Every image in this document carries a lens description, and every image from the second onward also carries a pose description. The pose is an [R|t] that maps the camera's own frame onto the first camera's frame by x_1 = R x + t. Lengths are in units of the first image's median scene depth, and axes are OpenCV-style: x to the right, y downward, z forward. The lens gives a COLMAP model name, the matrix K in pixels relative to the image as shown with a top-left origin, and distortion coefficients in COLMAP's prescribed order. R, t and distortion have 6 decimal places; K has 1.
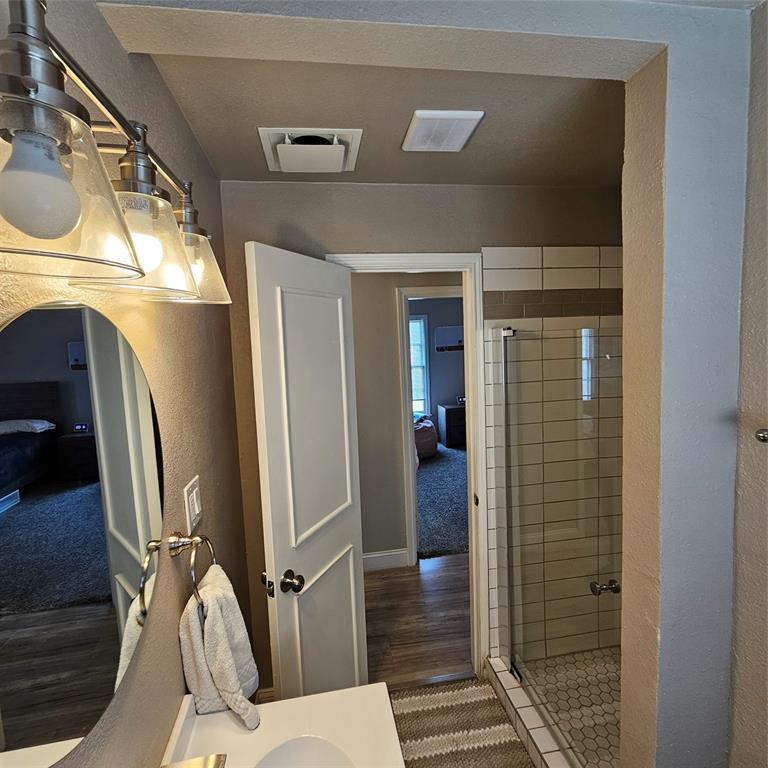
lens RADIAL K [[422.9, 0, 380.6], [0, 422.9, 377.7], [0, 0, 1]] dist [0.001927, -0.002972]
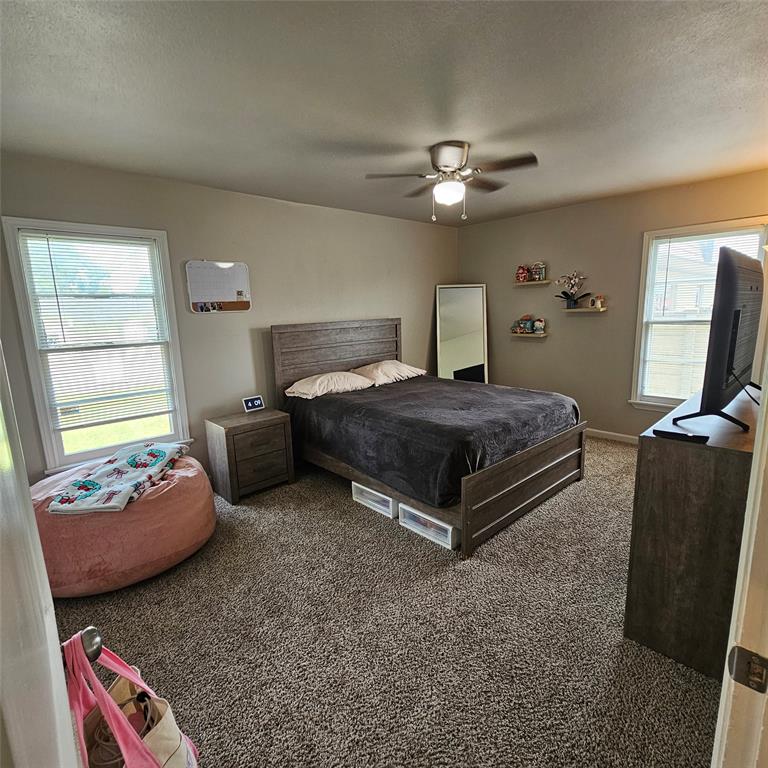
lens RADIAL K [[412.3, 0, 384.0], [0, 412.3, 384.0], [0, 0, 1]] dist [0.001039, 0.000721]
pose [[0.826616, -0.080969, 0.556911, 0.042170], [0.032639, 0.994828, 0.096192, -0.017179], [-0.561819, -0.061337, 0.824983, 0.490946]]
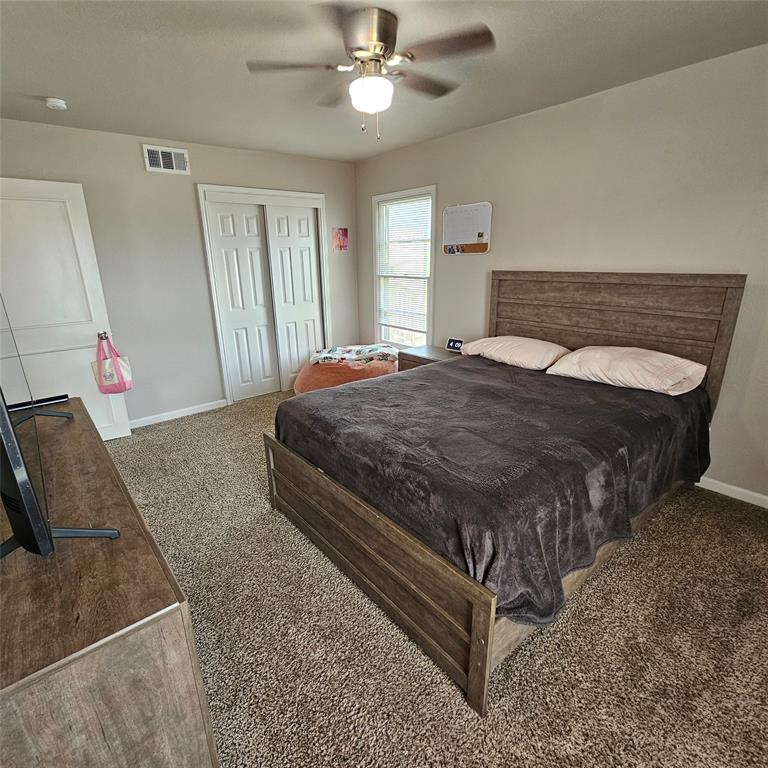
lens RADIAL K [[412.3, 0, 384.0], [0, 412.3, 384.0], [0, 0, 1]] dist [0.001039, 0.000721]
pose [[0.516247, 0.292737, -0.804856, 0.627590], [-0.063748, 0.950298, 0.304747, -0.061505], [0.854064, -0.106017, 0.509250, 0.650874]]
